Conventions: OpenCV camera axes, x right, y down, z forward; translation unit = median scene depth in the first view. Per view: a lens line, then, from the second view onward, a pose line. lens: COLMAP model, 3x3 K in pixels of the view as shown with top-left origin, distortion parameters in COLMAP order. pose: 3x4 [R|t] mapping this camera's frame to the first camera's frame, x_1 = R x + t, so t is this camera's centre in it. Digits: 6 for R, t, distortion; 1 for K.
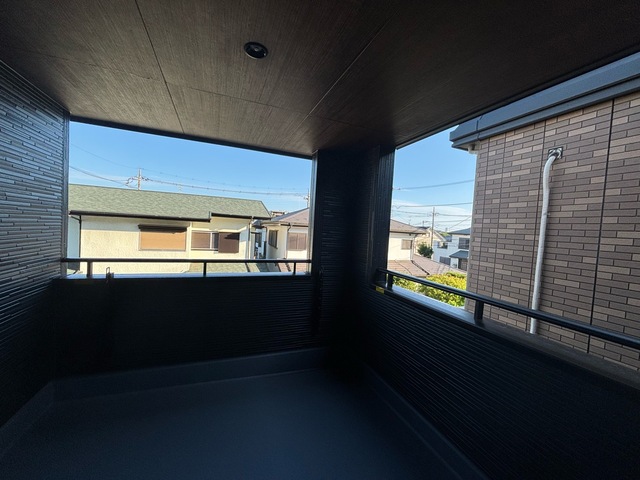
lens RADIAL K [[259.9, 0, 316.6], [0, 259.9, 238.8], [0, 0, 1]] dist [-0.000558, 0.000111]
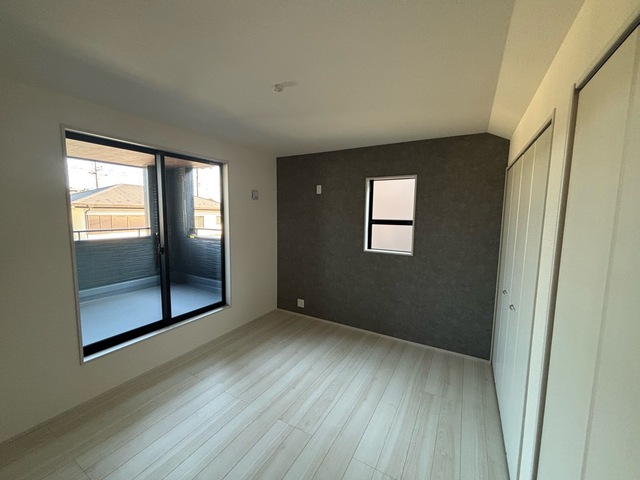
lens RADIAL K [[259.9, 0, 316.6], [0, 259.9, 238.8], [0, 0, 1]] dist [-0.000558, 0.000111]
pose [[0.782602, -0.110998, 0.612547, -0.198882], [0.058775, 0.992755, 0.104803, 0.044193], [-0.619742, -0.046017, 0.783456, -0.974556]]
